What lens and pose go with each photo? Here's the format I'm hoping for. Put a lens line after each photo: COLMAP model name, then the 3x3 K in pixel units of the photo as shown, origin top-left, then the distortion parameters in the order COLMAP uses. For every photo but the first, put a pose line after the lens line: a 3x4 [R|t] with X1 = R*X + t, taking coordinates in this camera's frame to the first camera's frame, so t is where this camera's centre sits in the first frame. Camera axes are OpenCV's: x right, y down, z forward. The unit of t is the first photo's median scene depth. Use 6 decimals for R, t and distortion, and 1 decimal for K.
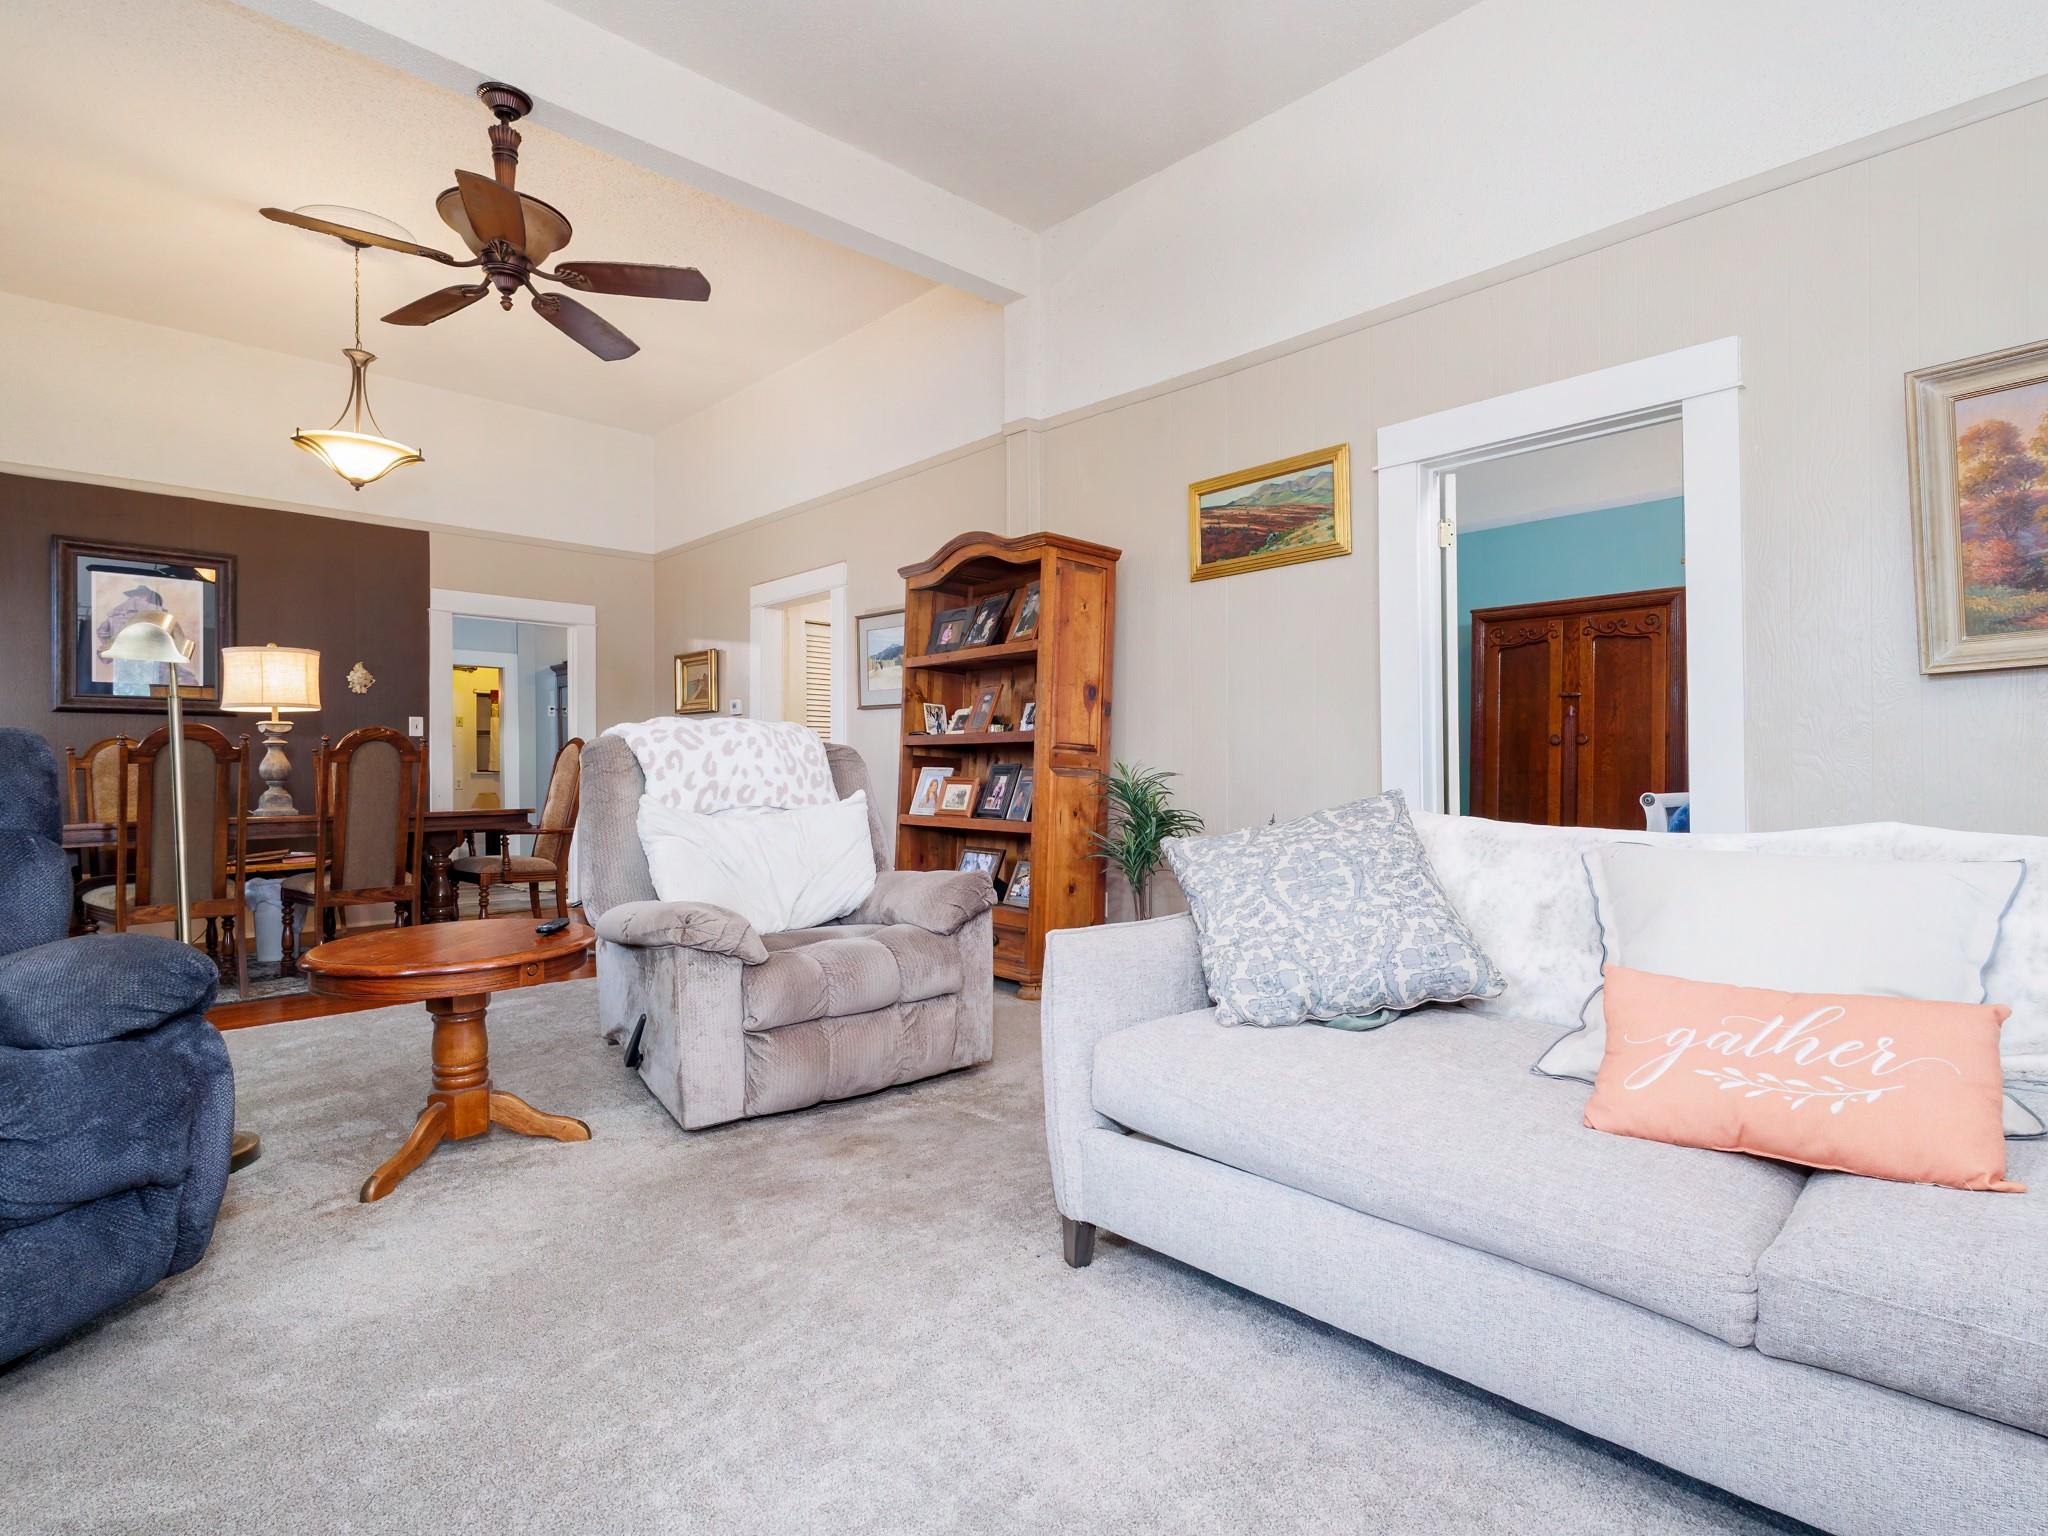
lens RADIAL K [[1058.5, 0, 1030.8], [0, 1058.5, 768.7], [0, 0, 1]] dist [0.006913, -0.002710]
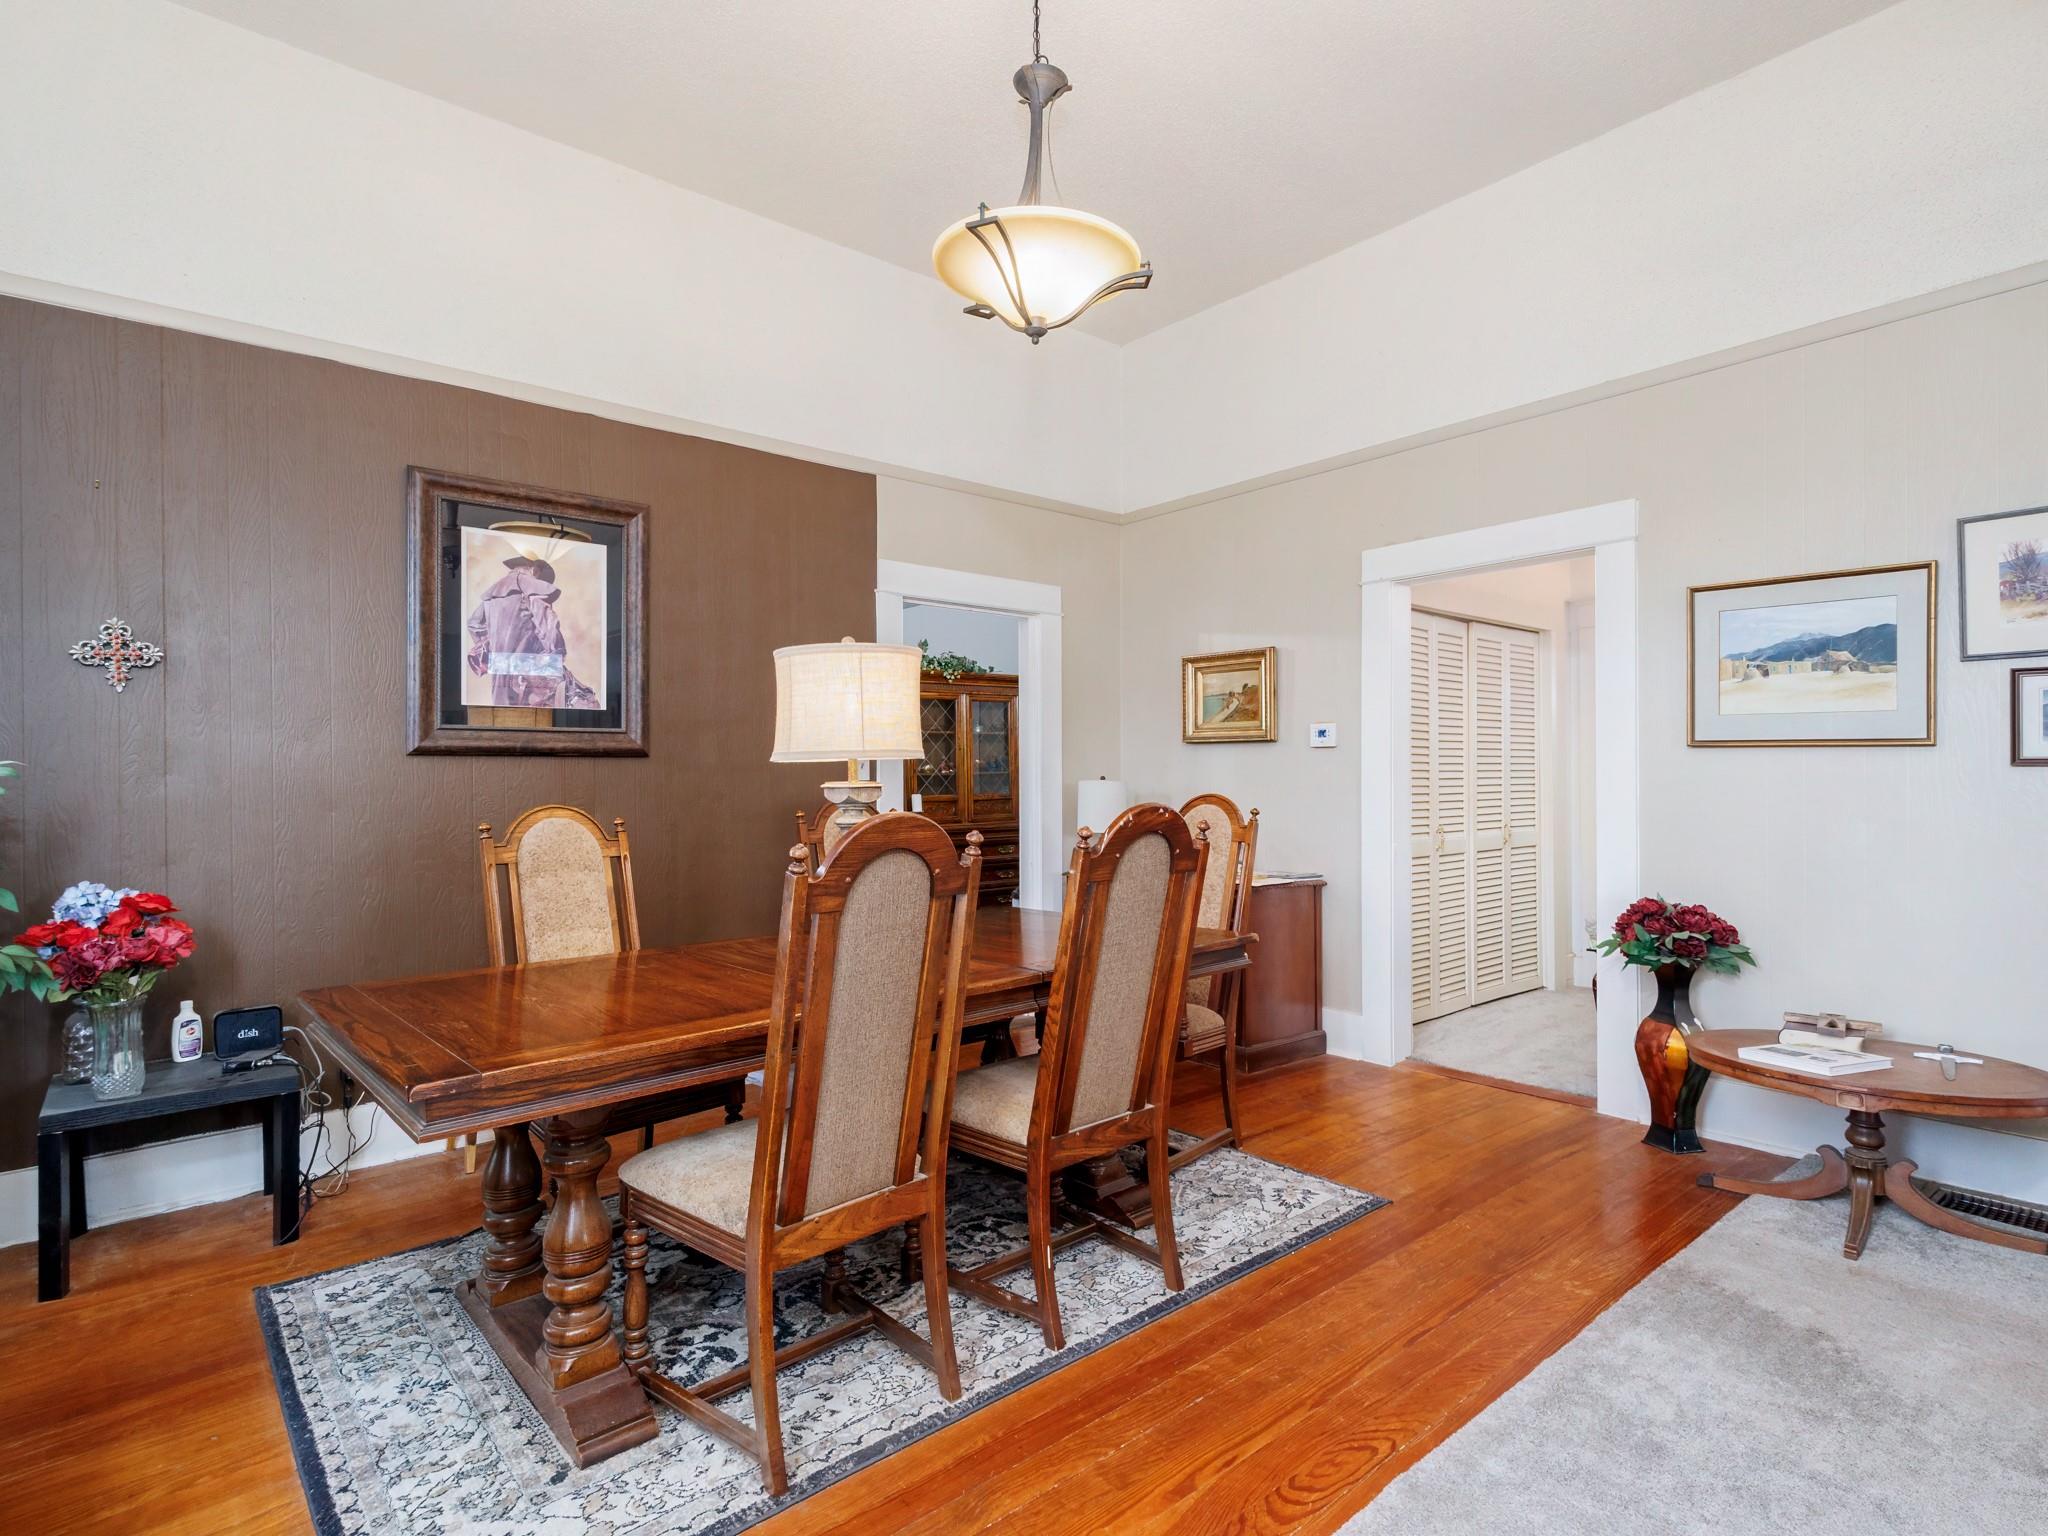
lens RADIAL K [[1058.5, 0, 1020.5], [0, 1058.5, 775.1], [0, 0, 1]] dist [0.006913, -0.002710]
pose [[0.997357, 0.002265, -0.072621, -0.507789], [-0.001910, 0.999986, 0.004956, -0.044211], [0.072631, -0.004804, 0.997347, 0.402787]]
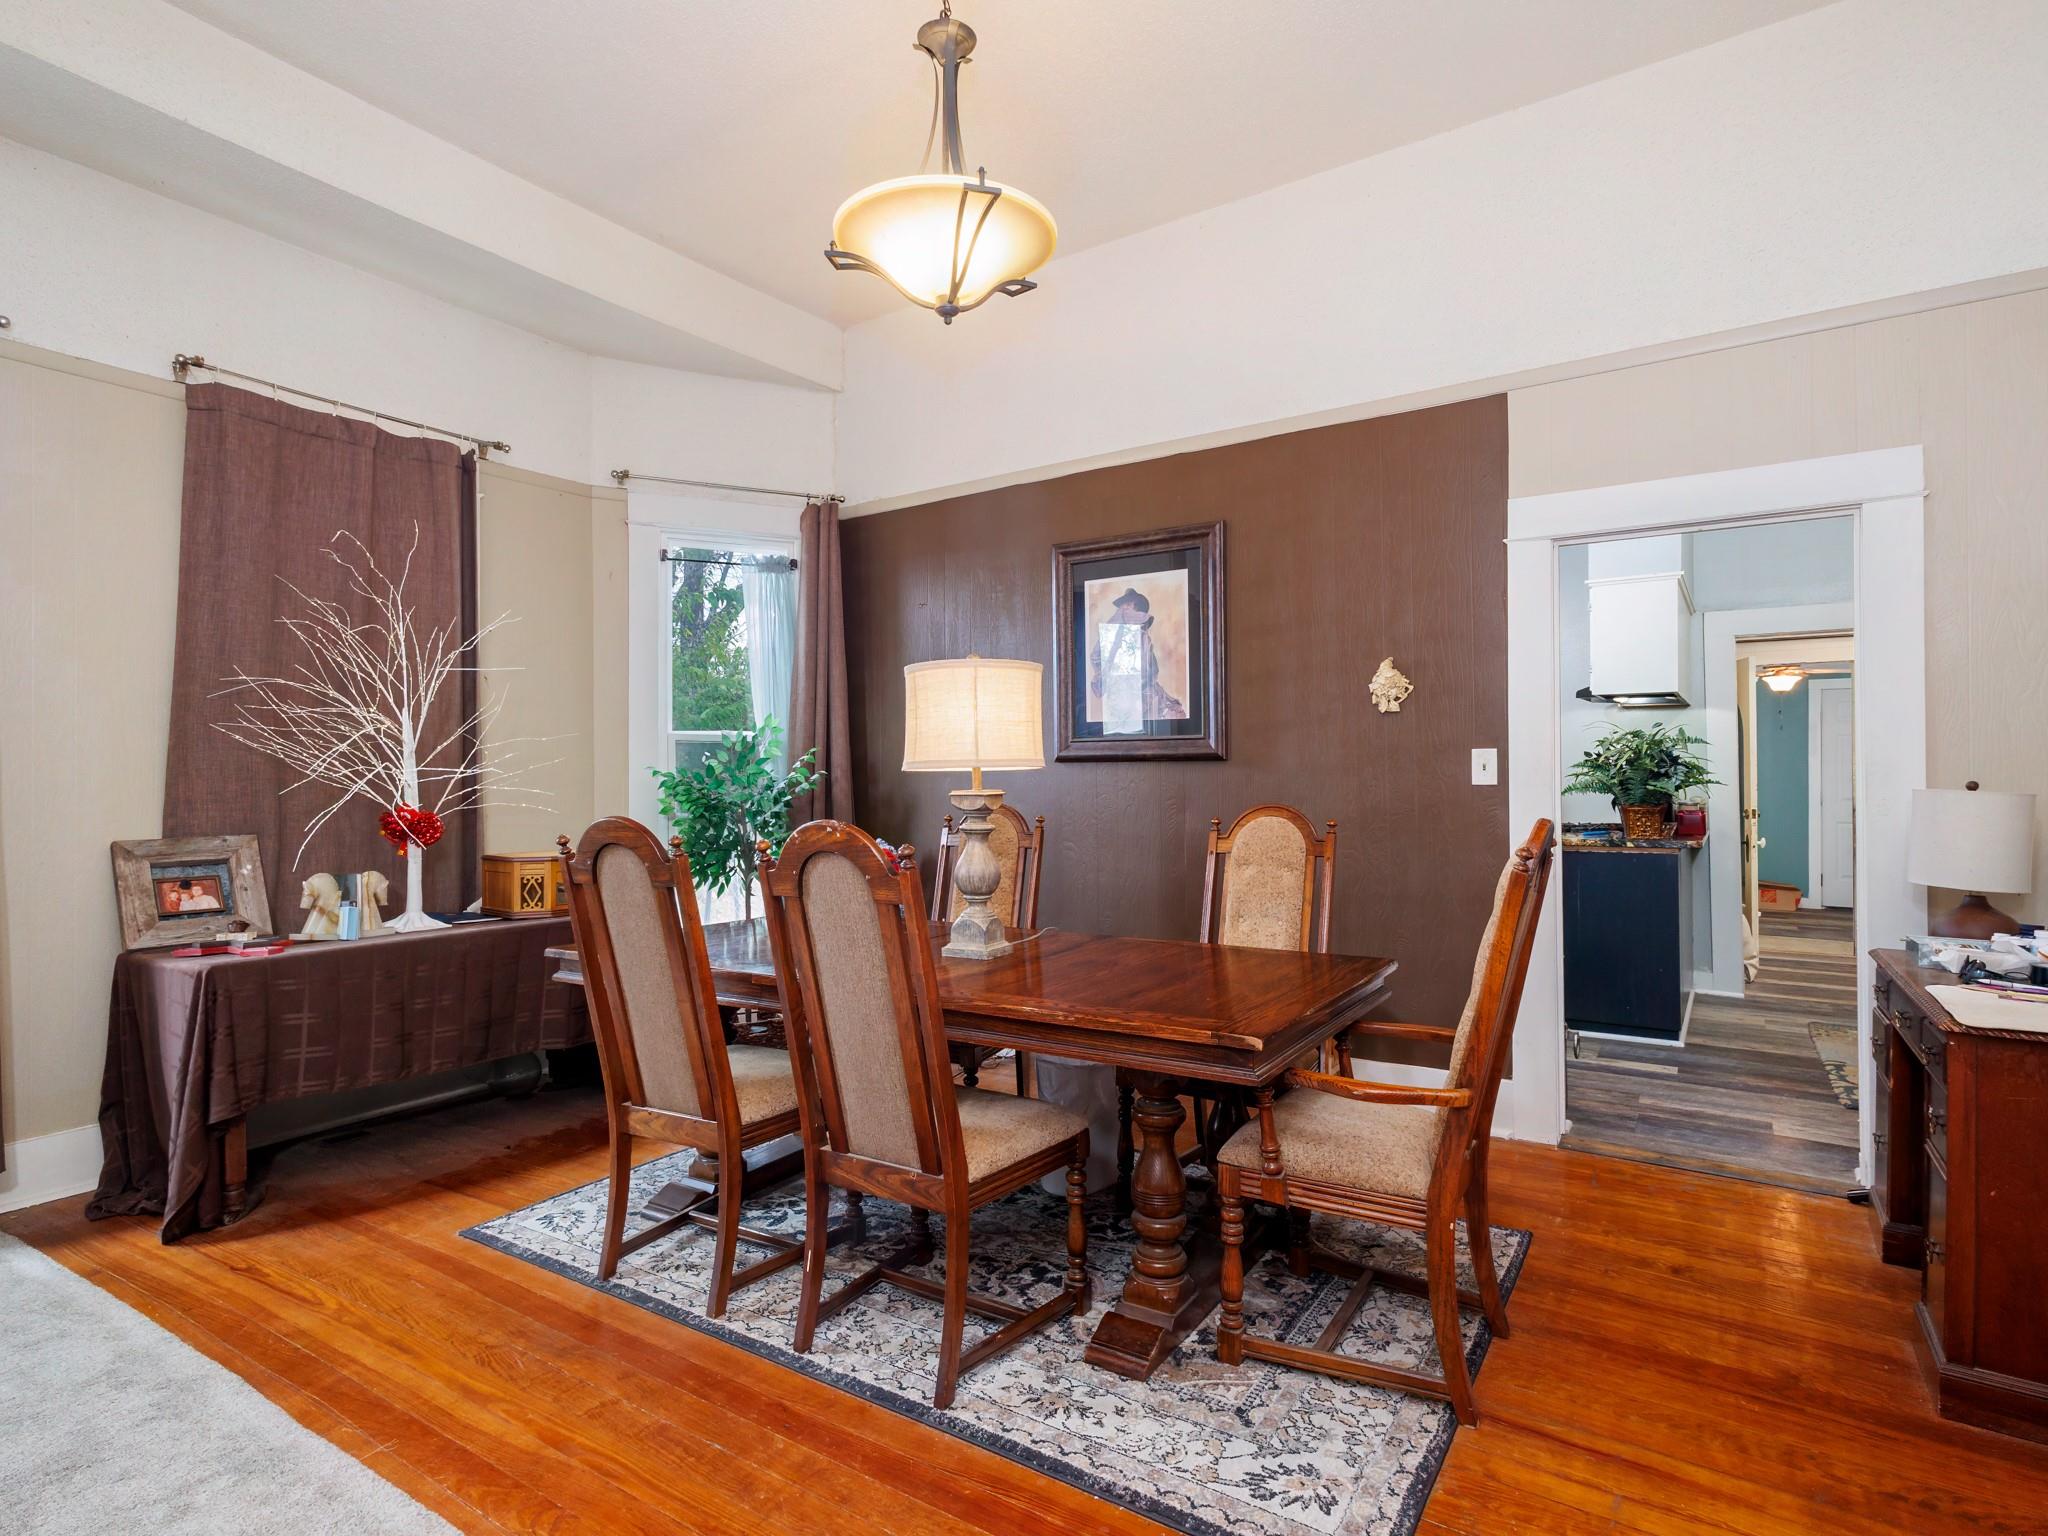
lens RADIAL K [[1058.5, 0, 1026.7], [0, 1058.5, 771.6], [0, 0, 1]] dist [0.006913, -0.002710]
pose [[0.214205, 0.002067, -0.976787, -0.128935], [0.006407, 0.999973, 0.003521, -0.047882], [0.976768, -0.007012, 0.214186, 0.780954]]
